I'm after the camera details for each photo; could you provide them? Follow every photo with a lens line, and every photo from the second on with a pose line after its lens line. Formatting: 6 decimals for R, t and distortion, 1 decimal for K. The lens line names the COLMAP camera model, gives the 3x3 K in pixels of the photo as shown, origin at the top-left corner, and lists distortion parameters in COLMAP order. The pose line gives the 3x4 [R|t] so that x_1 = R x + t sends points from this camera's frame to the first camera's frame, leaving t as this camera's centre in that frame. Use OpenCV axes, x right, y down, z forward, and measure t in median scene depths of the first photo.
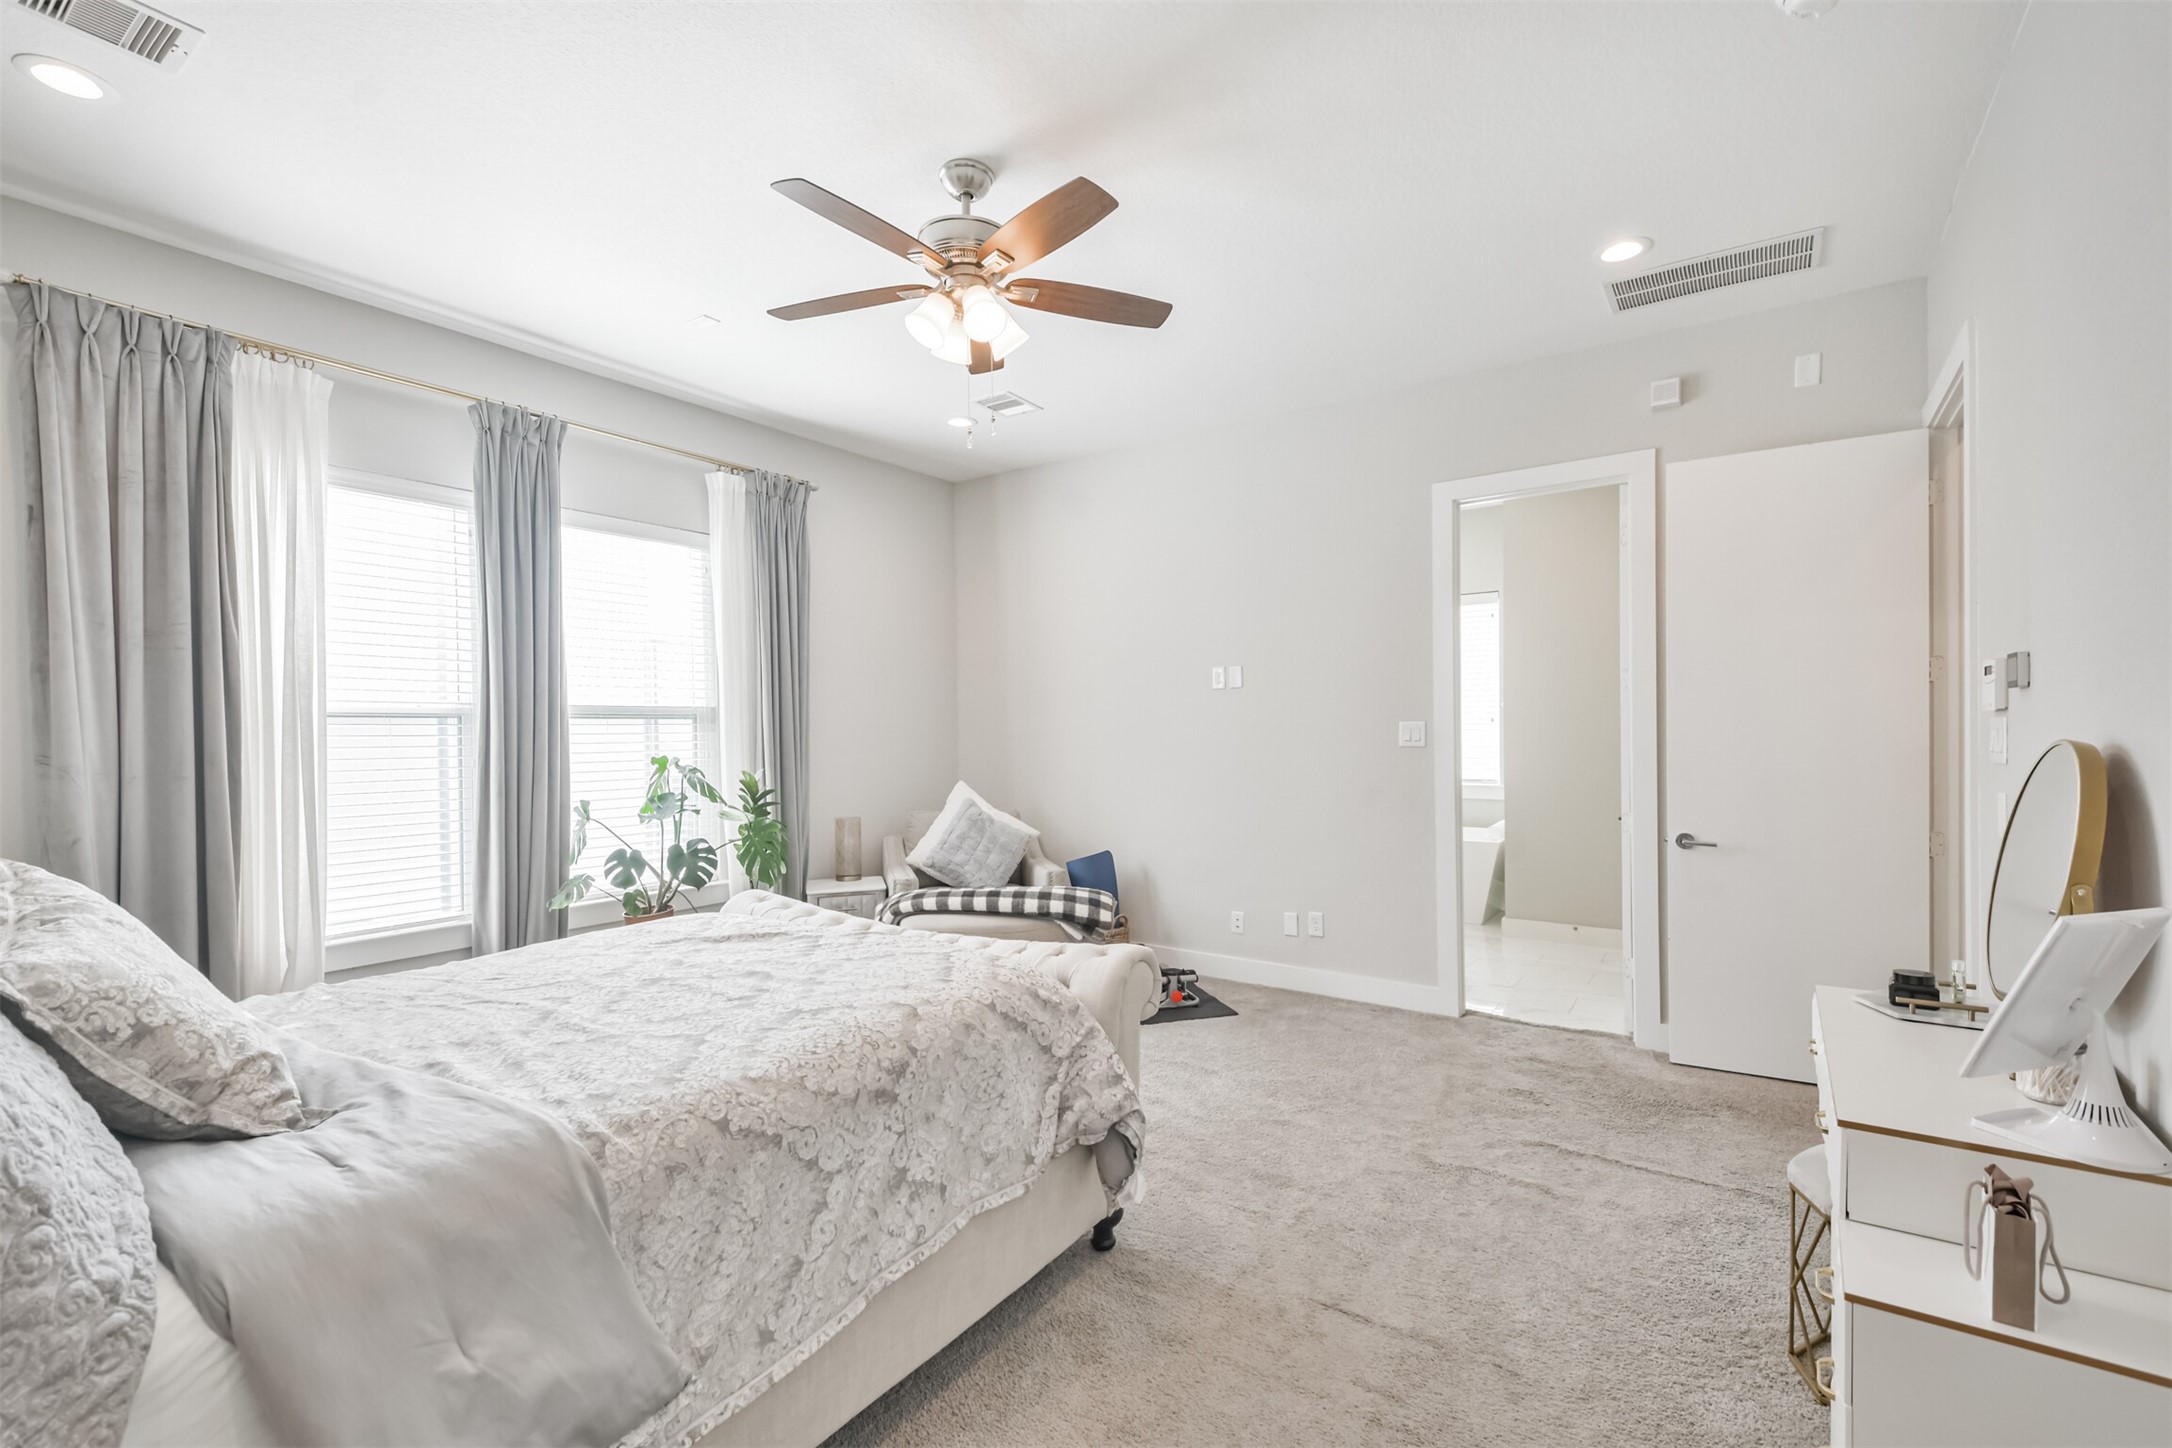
lens RADIAL K [[940.3, 0, 1089.4], [0, 940.3, 734.4], [0, 0, 1]] dist [0.029691, -0.016681]
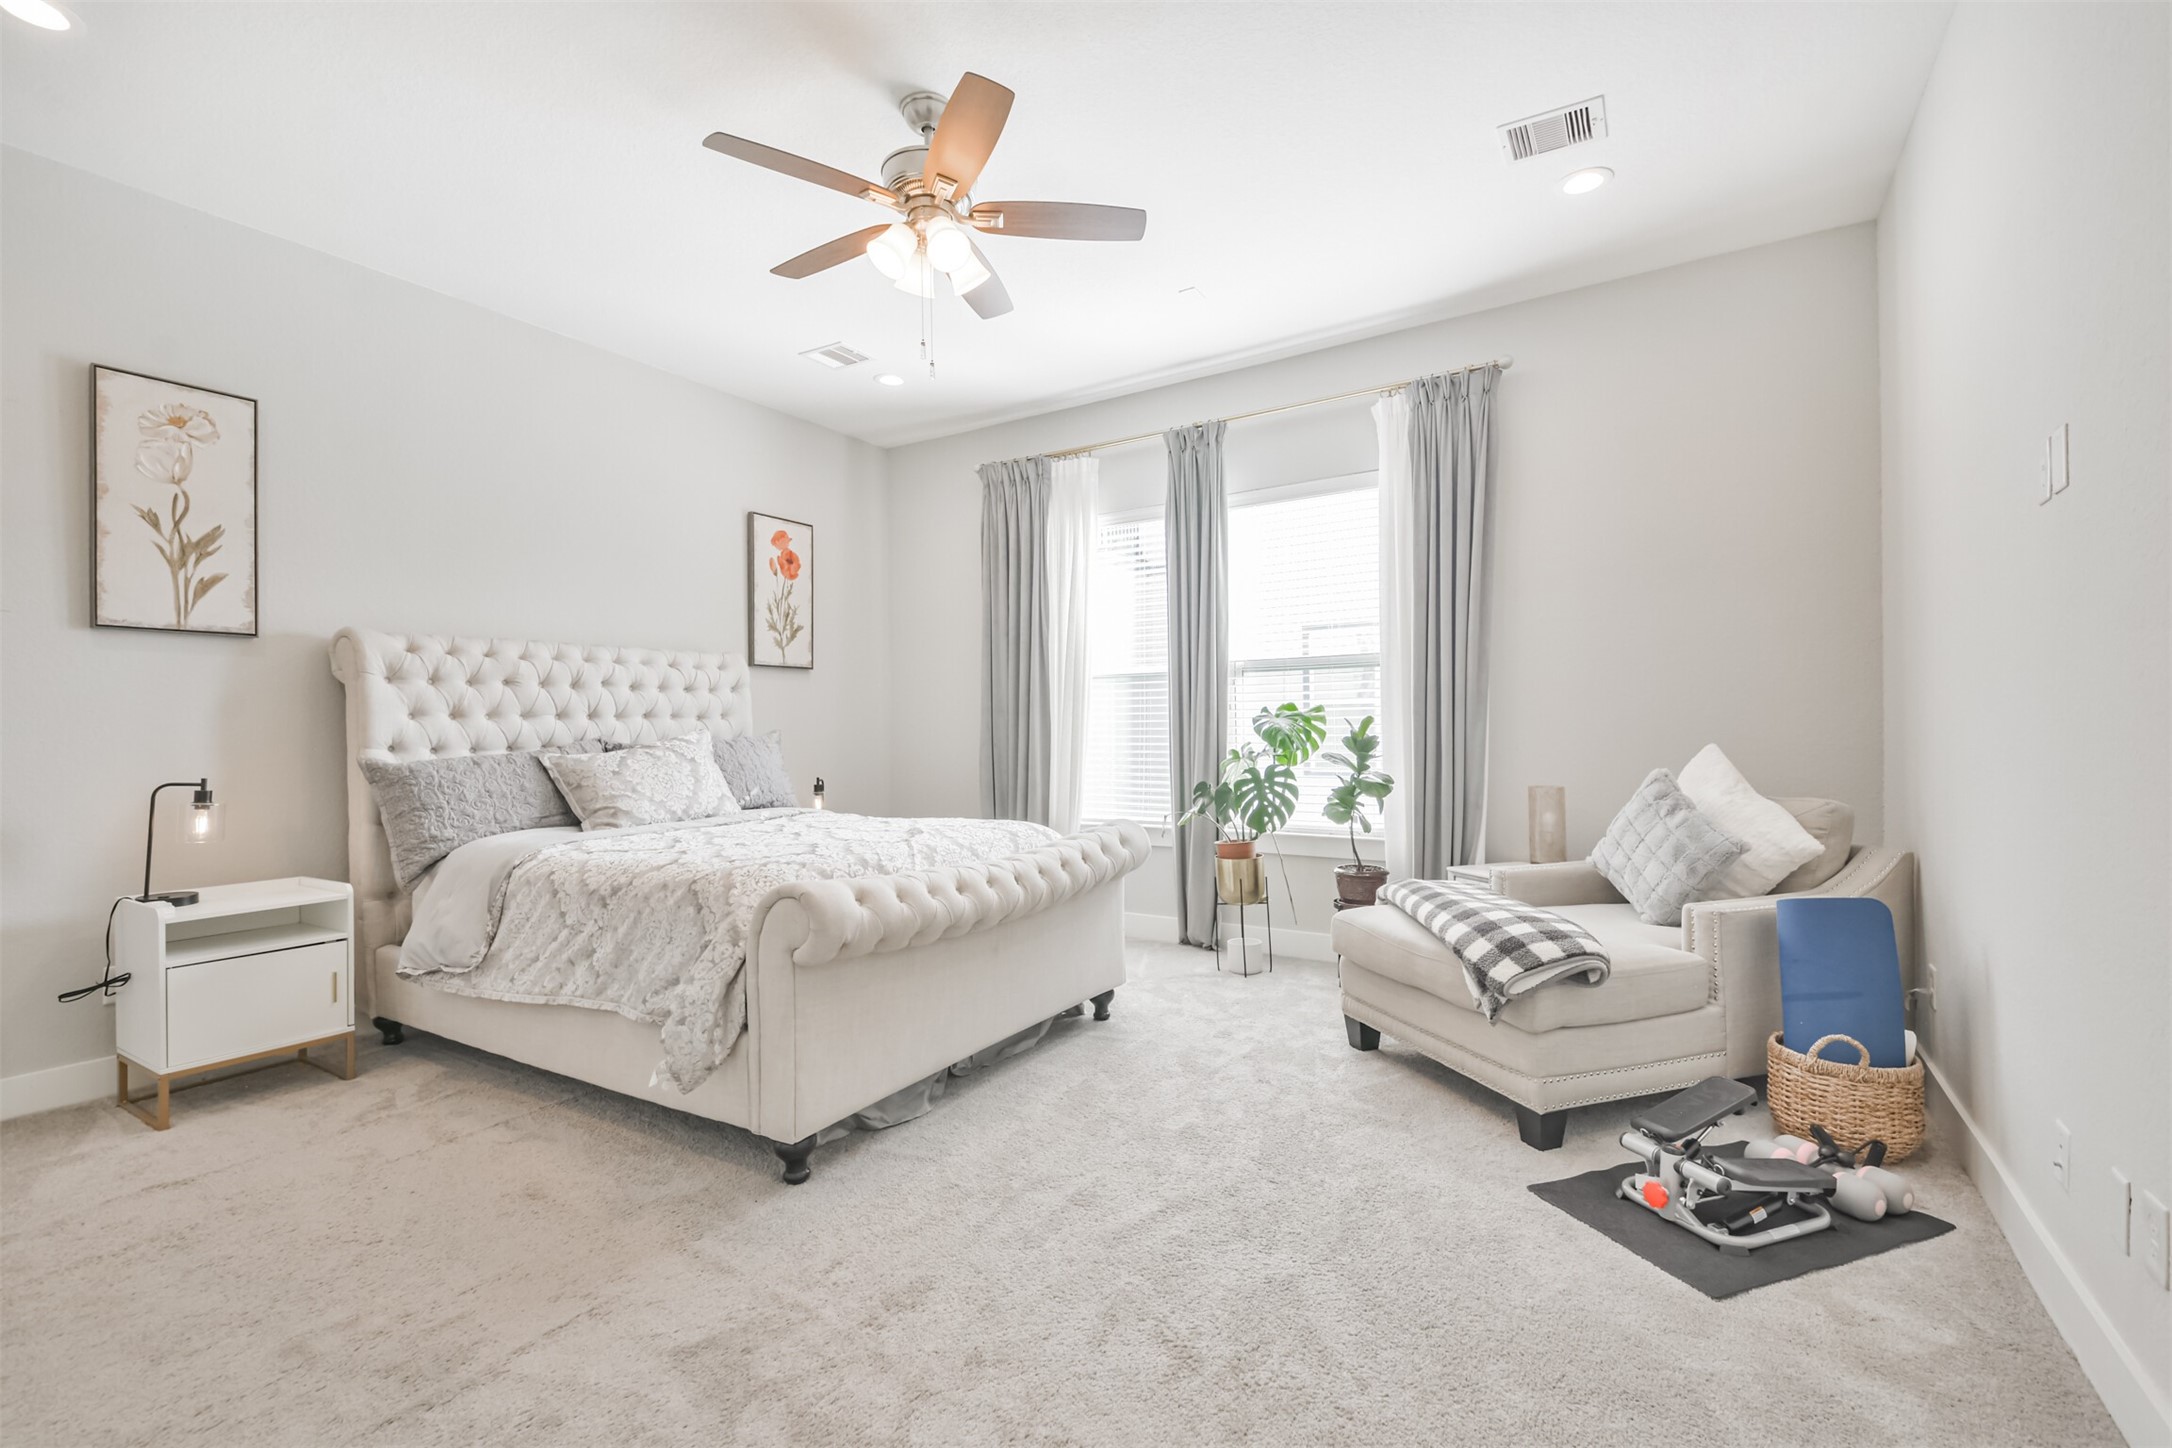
lens RADIAL K [[940.3, 0, 1089.6], [0, 940.3, 728.7], [0, 0, 1]] dist [0.029691, -0.016681]
pose [[0.060330, 0.012929, -0.998095, 0.625998], [0.007238, 0.999884, 0.013390, 0.037701], [0.998152, -0.008032, 0.060229, 0.771778]]
